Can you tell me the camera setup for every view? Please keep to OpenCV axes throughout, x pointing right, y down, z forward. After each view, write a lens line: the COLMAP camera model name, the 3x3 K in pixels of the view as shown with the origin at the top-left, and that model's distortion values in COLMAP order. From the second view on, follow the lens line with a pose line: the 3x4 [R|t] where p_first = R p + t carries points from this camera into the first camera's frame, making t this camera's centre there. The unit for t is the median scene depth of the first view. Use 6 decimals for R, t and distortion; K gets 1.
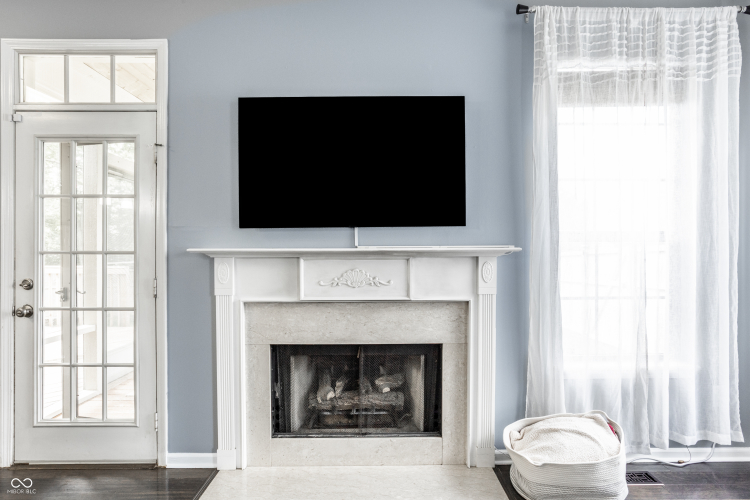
lens RADIAL K [[395.9, 0, 353.5], [0, 395.9, 246.1], [0, 0, 1]] dist [-0.031372, 0.015734]
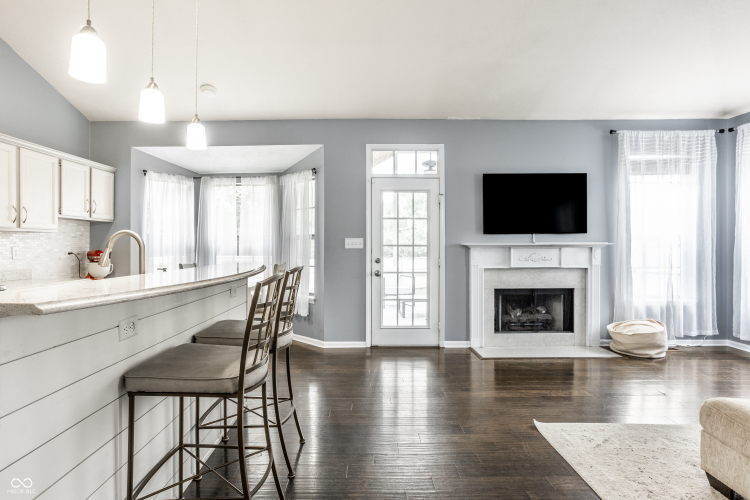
lens RADIAL K [[395.9, 0, 345.8], [0, 395.9, 246.4], [0, 0, 1]] dist [-0.031372, 0.015734]
pose [[0.999790, -0.000038, -0.020485, -0.973282], [-0.000031, 0.999994, -0.003357, 0.028485], [0.020485, 0.003357, 0.999785, -1.149948]]
